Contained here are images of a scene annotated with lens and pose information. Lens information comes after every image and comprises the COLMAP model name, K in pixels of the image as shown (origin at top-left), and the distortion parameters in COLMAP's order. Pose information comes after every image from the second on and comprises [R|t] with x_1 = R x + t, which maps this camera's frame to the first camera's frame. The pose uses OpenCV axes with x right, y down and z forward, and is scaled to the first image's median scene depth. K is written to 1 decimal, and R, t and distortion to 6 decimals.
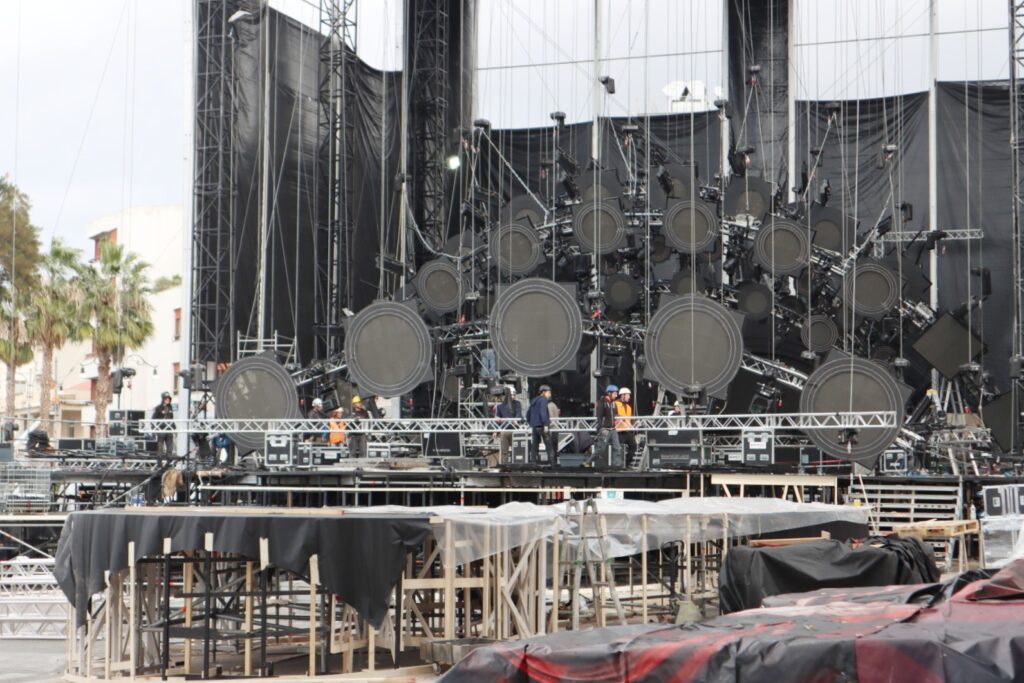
lens RADIAL K [[1827.2, 0, 514.2], [0, 1827.2, 337.2], [0, 0, 1]] dist [-0.009903, -0.023100]
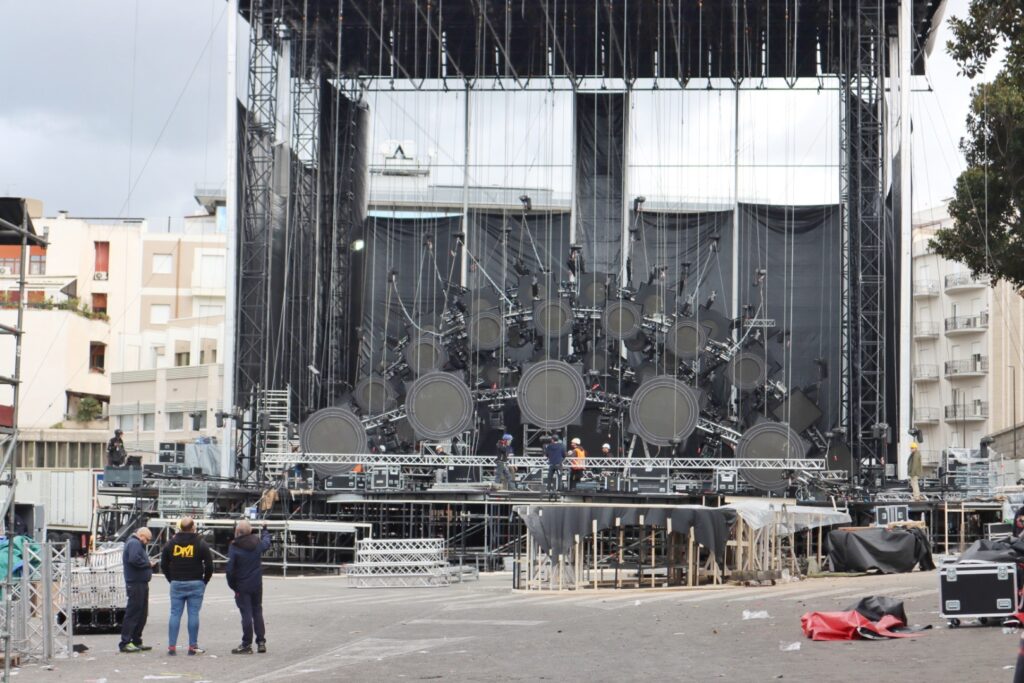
lens RADIAL K [[2058.3, 0, 511.5], [0, 2058.3, 319.3], [0, 0, 1]] dist [-0.179767, -0.061708]
pose [[0.968215, 0.038618, 0.247122, -0.428744], [-0.033363, 0.999120, -0.025417, -0.022610], [-0.247886, 0.016365, 0.968651, -0.567170]]
